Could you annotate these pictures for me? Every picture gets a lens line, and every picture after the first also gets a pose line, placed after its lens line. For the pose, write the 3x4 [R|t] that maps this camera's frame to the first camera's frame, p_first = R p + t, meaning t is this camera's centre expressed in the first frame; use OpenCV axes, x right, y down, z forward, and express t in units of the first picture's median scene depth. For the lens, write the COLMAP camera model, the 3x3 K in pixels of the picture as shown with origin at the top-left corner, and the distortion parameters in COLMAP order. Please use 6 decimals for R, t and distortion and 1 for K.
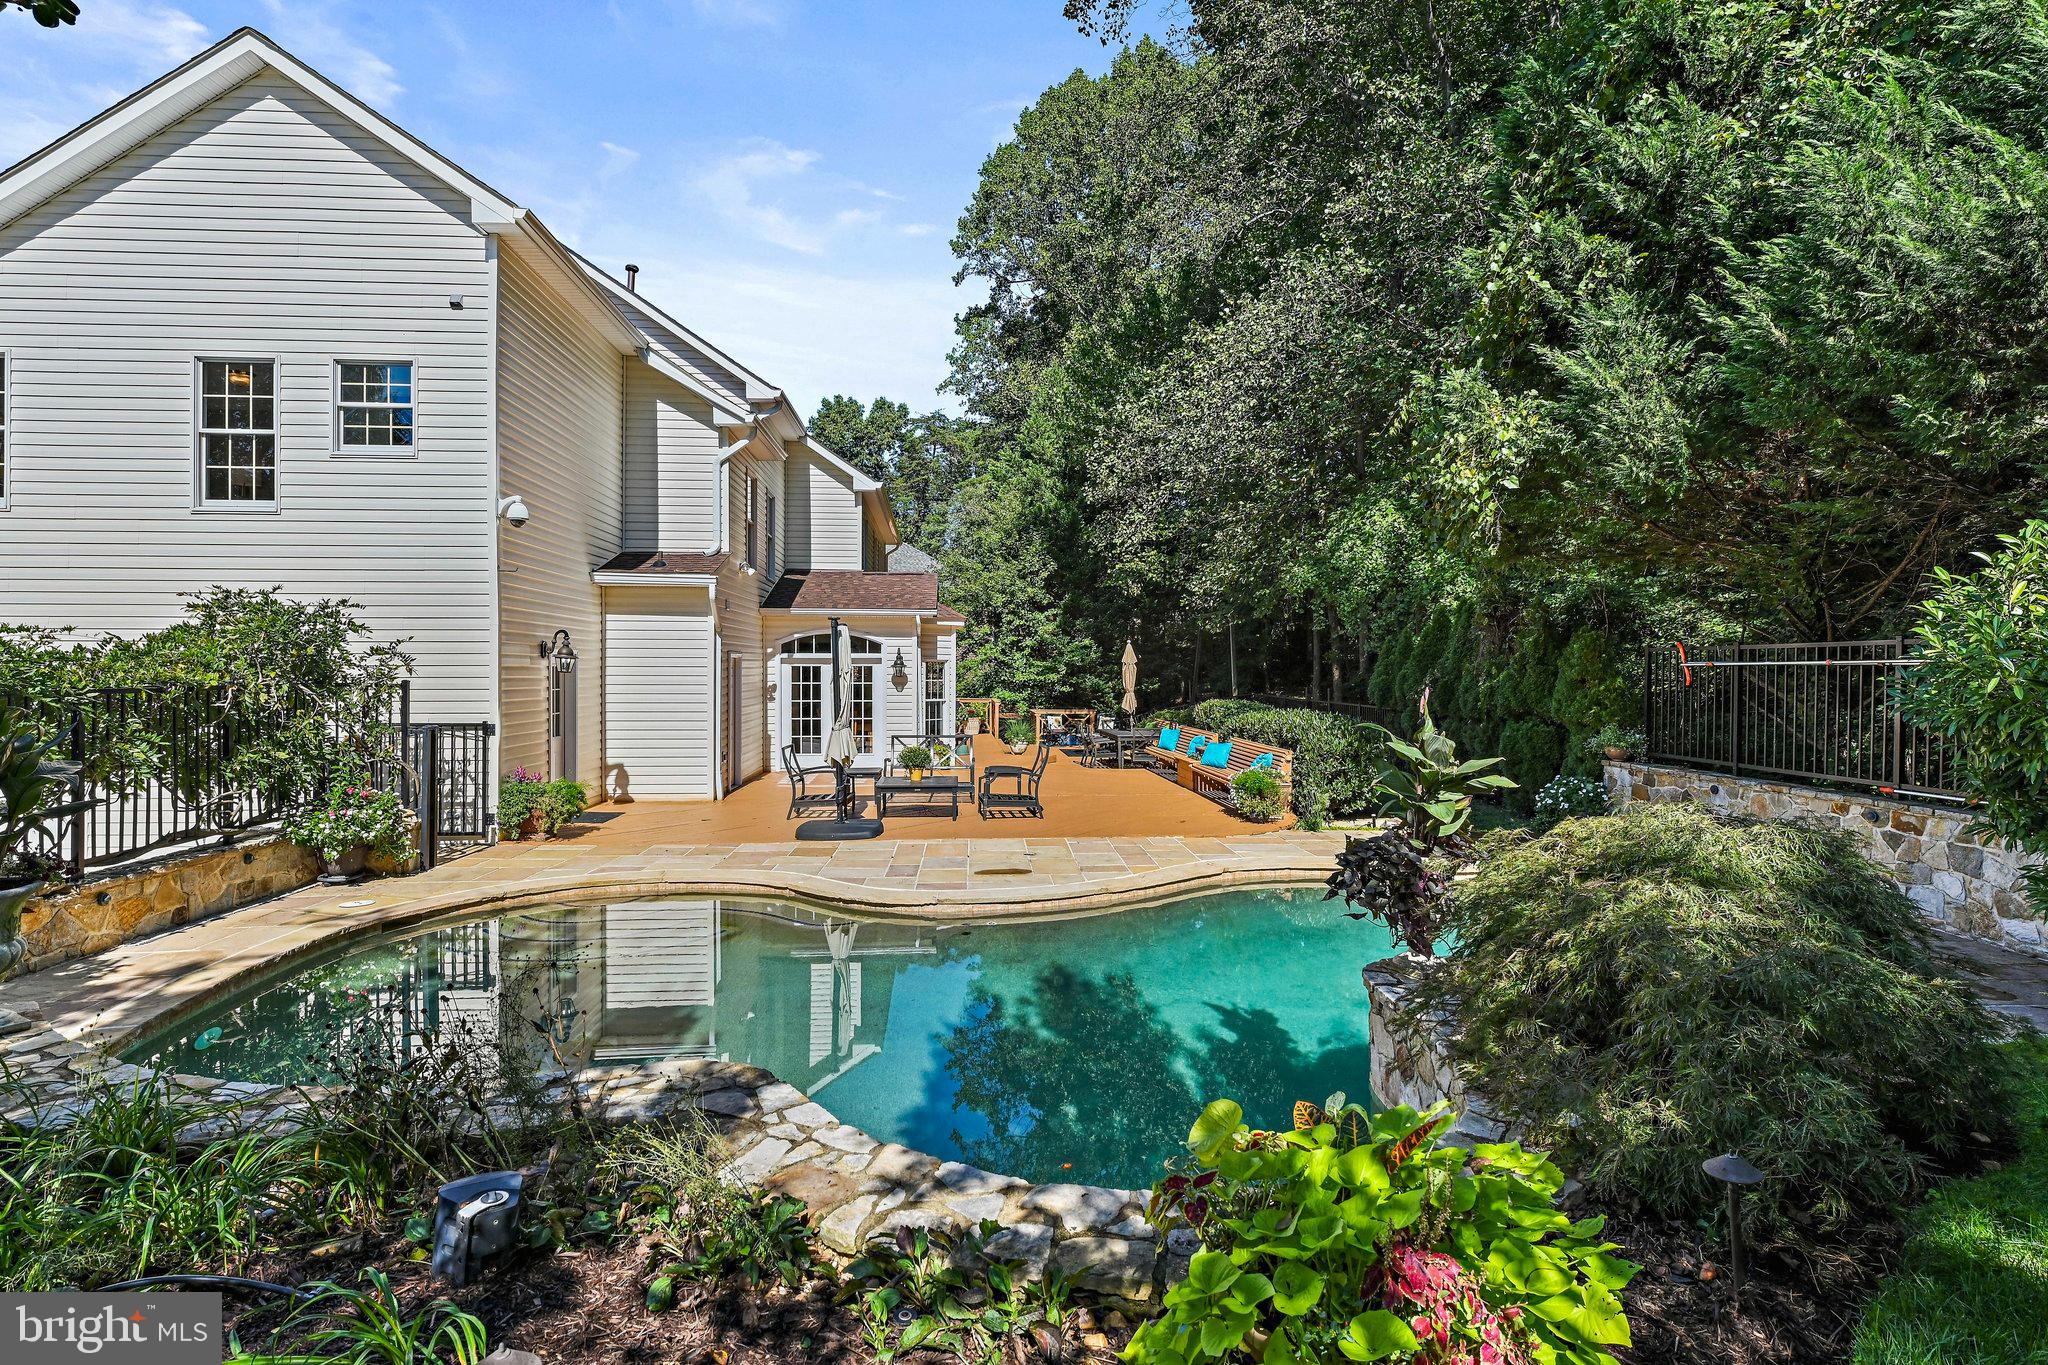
lens RADIAL K [[994.7, 0, 1024.0], [0, 994.7, 682.5], [0, 0, 1]] dist [0.000298, -0.000056]
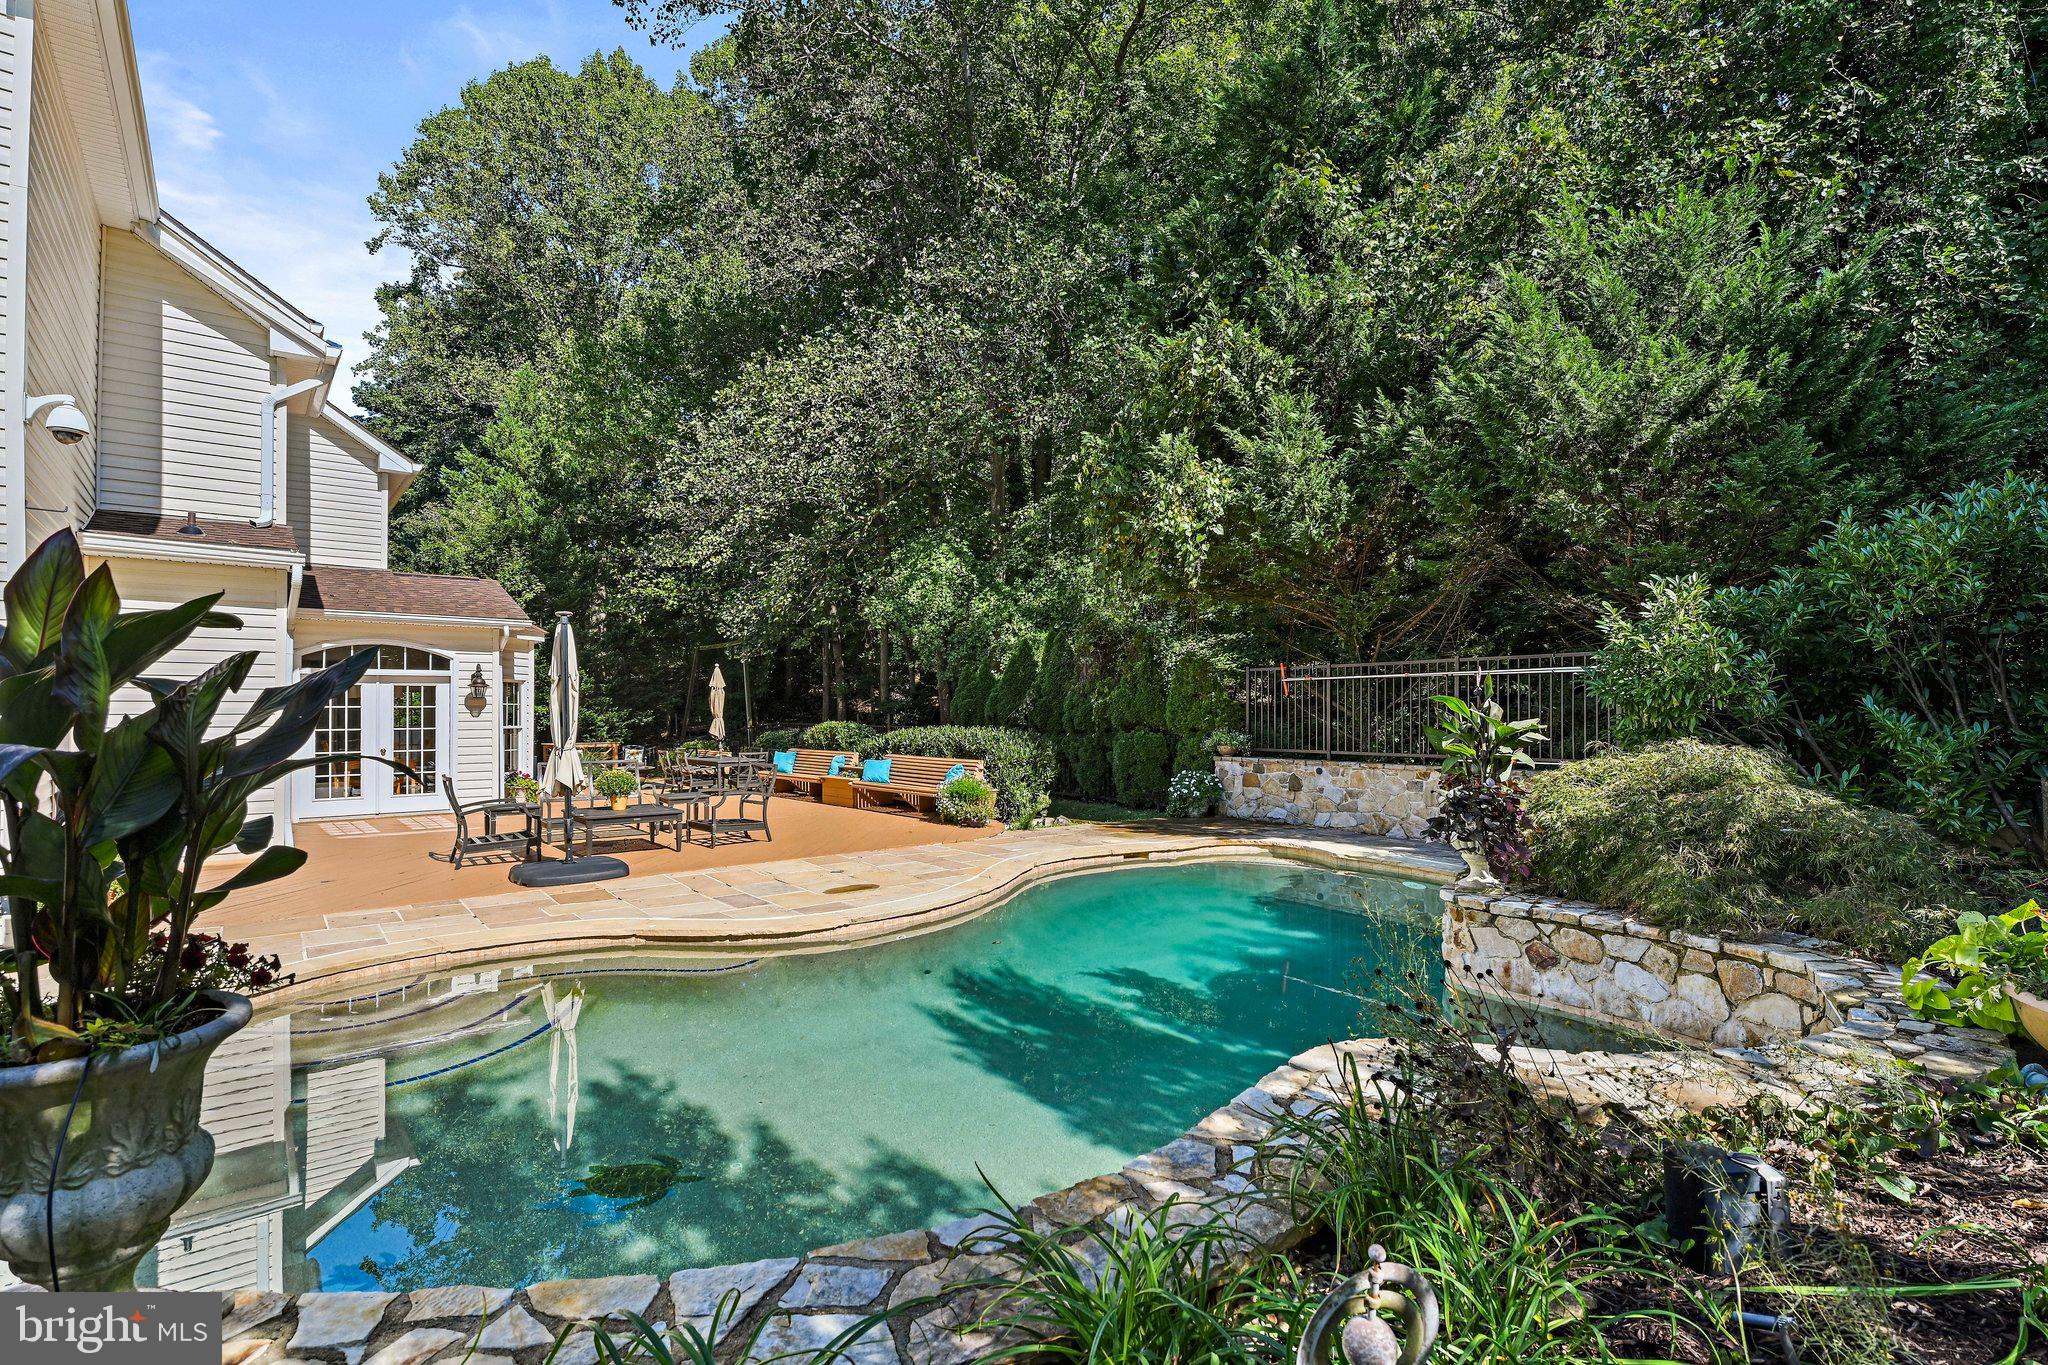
lens RADIAL K [[948.1, 0, 1018.1], [0, 948.1, 700.1], [0, 0, 1]] dist [-0.000159, -0.000974]
pose [[0.822484, 0.000992, 0.568788, -0.203842], [0.012689, 0.999718, -0.020093, 0.016907], [-0.568647, 0.023744, 0.822239, 0.089265]]
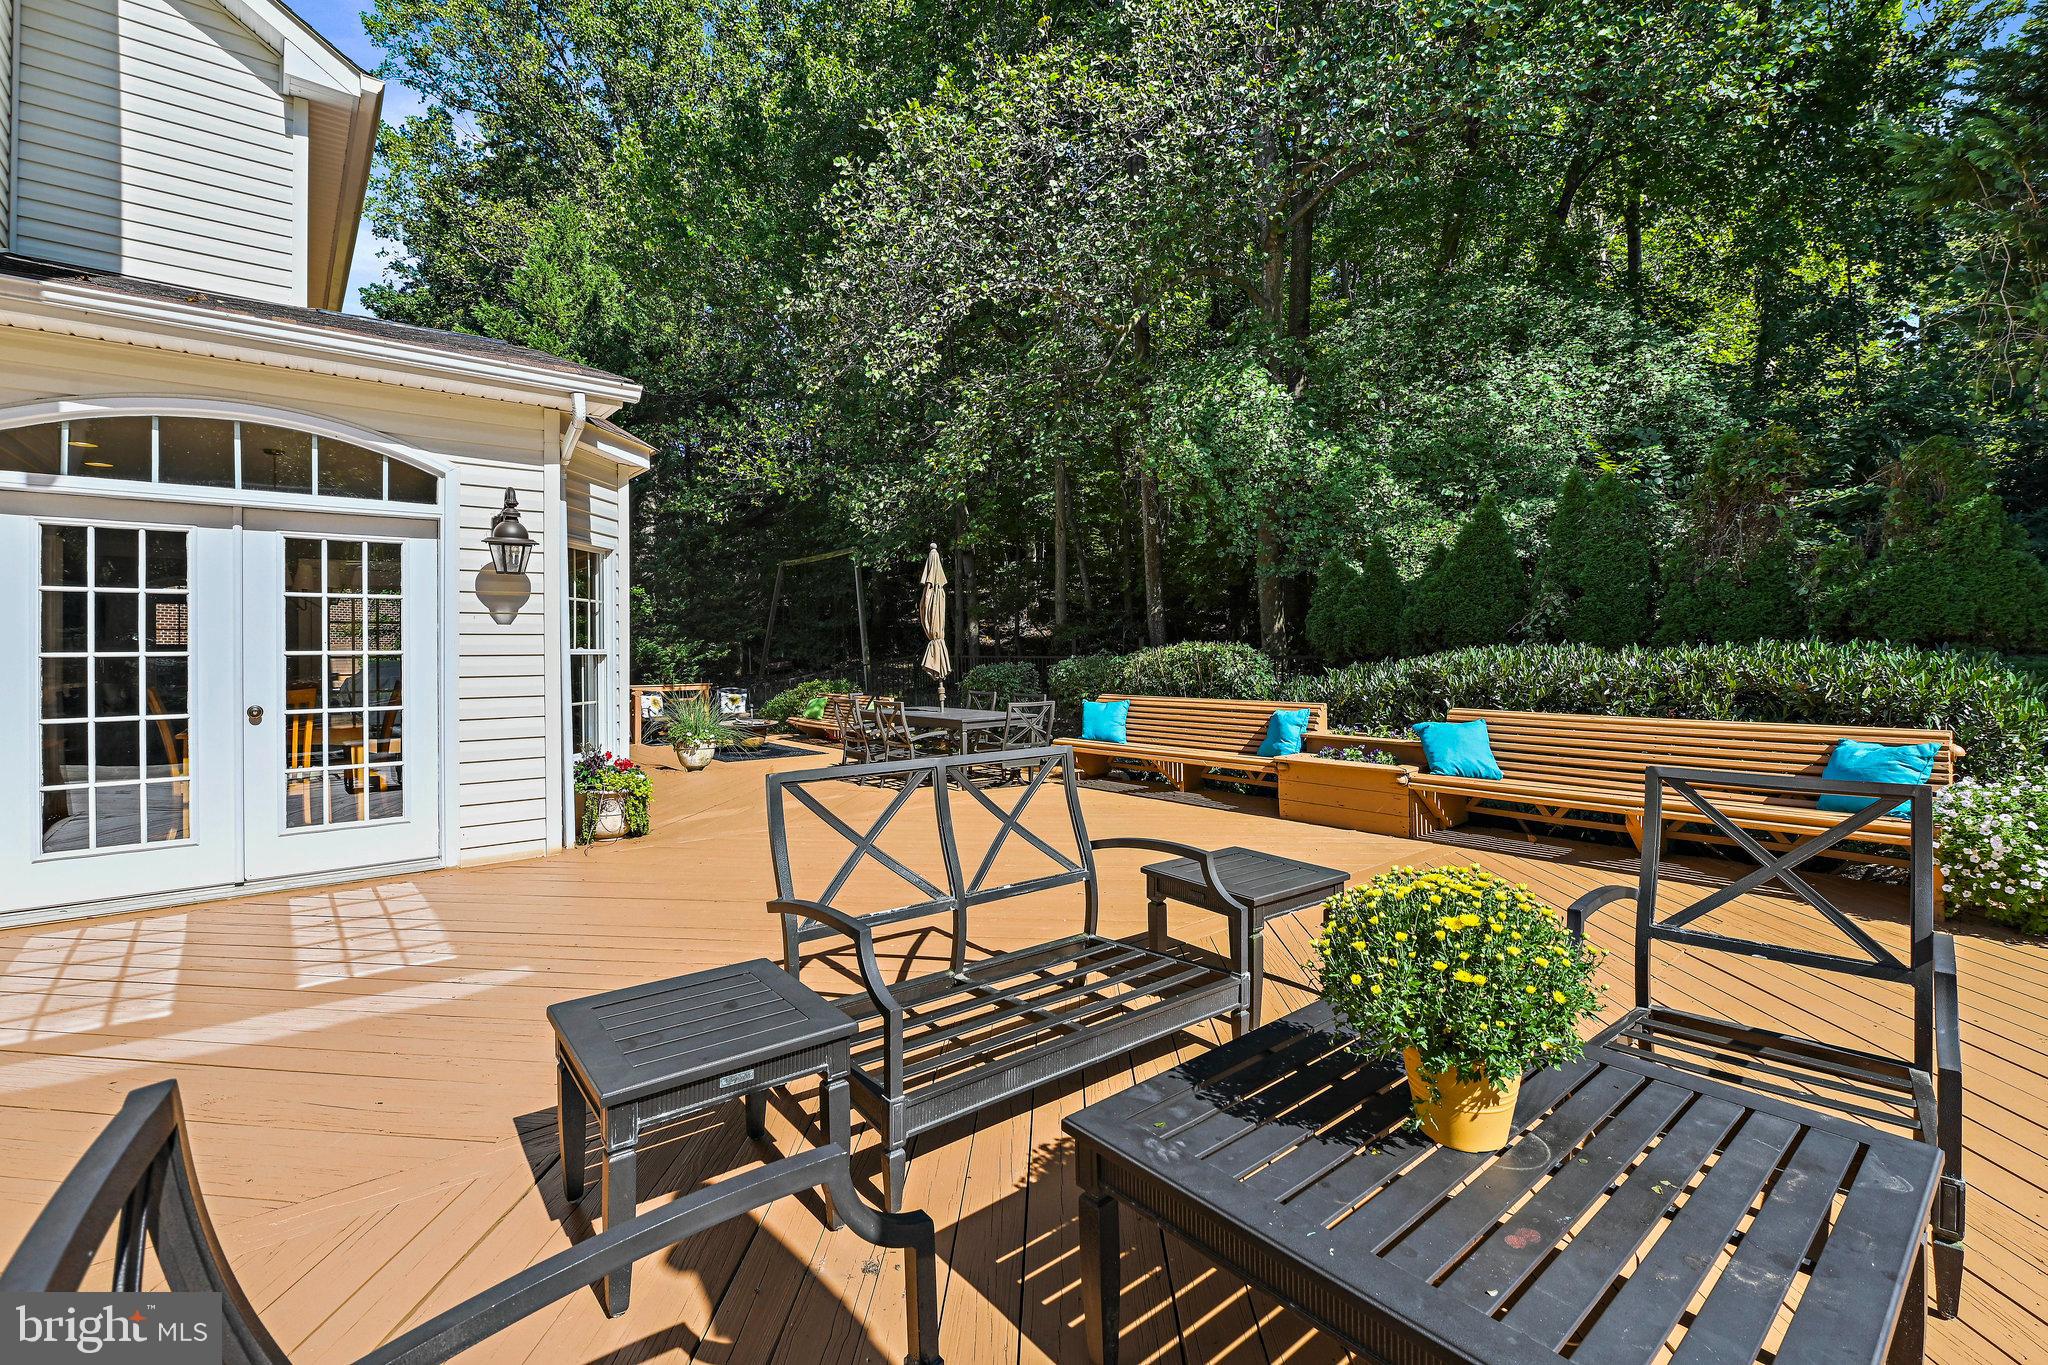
lens RADIAL K [[906.6, 0, 1025.6], [0, 906.6, 642.9], [0, 0, 1]] dist [-0.003450, -0.000731]
pose [[0.819405, -0.005906, 0.573185, -0.156499], [0.019028, 0.999676, -0.016901, 0.024173], [-0.572900, 0.024755, 0.819251, 0.653512]]
